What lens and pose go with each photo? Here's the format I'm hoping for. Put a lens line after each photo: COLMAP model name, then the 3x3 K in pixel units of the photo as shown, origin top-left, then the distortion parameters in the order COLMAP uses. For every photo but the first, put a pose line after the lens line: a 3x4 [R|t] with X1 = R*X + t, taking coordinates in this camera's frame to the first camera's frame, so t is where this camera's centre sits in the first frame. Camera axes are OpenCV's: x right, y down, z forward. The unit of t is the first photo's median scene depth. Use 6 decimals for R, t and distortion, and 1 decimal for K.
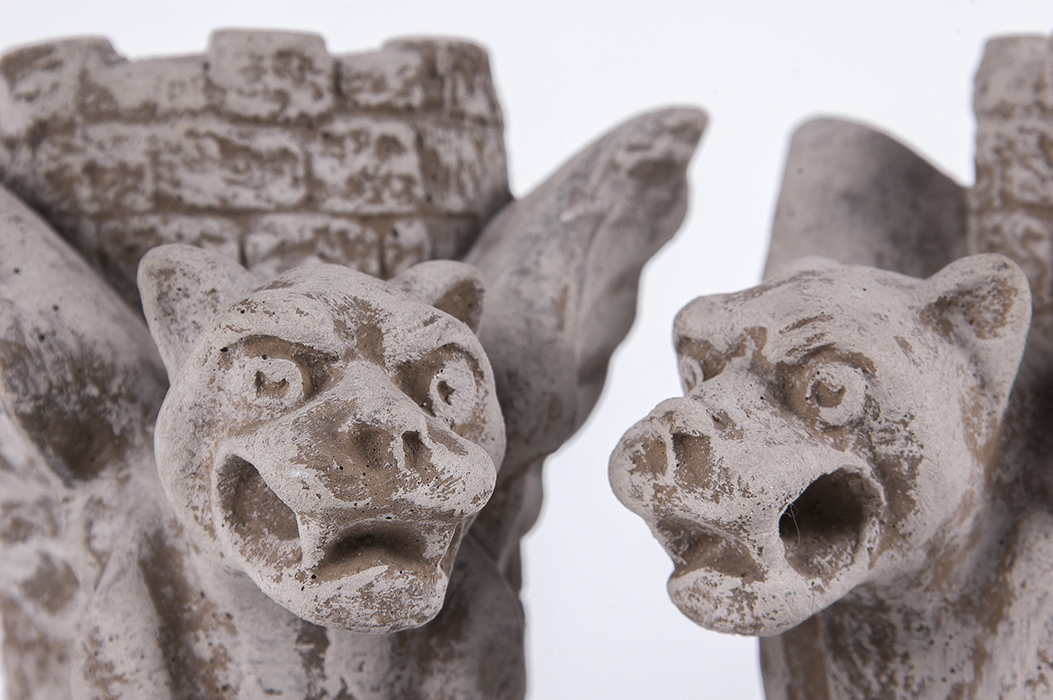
lens RADIAL K [[3834.8, 0, 526.4], [0, 3834.8, 348.8], [0, 0, 1]] dist [0.252062, 0.000000]
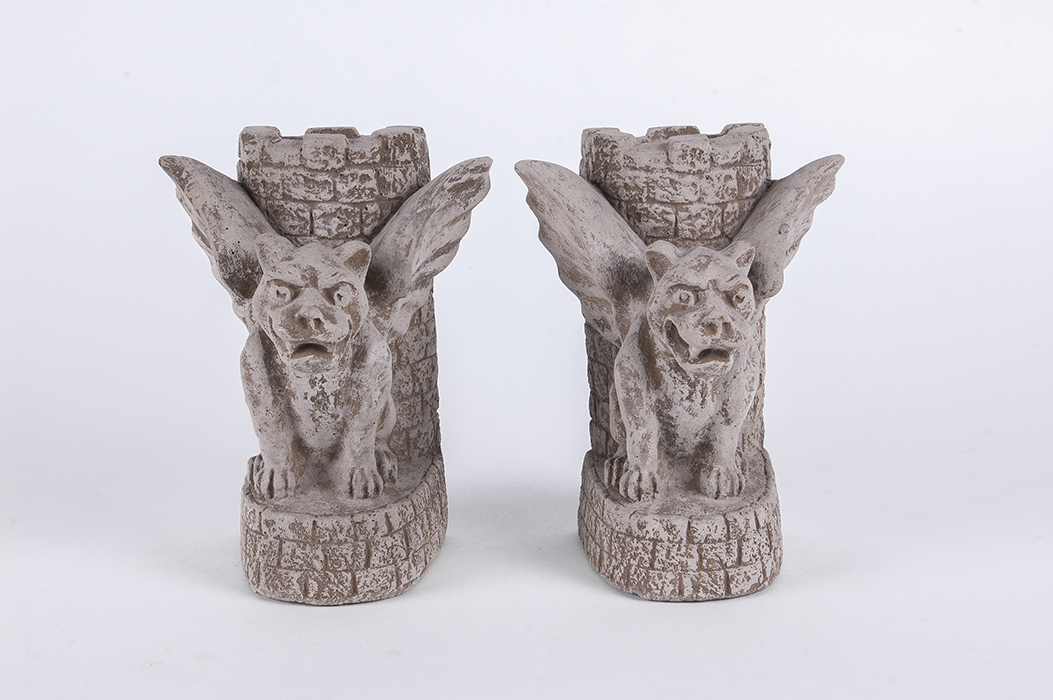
lens RADIAL K [[2736.7, 0, 526.4], [0, 2736.7, 350.6], [0, 0, 1]] dist [0.092901, 0.000000]
pose [[0.973115, 0.077514, -0.216886, 0.541470], [-0.021110, 0.967720, 0.251142, -0.449623], [0.229352, -0.239812, 0.943339, -0.942447]]
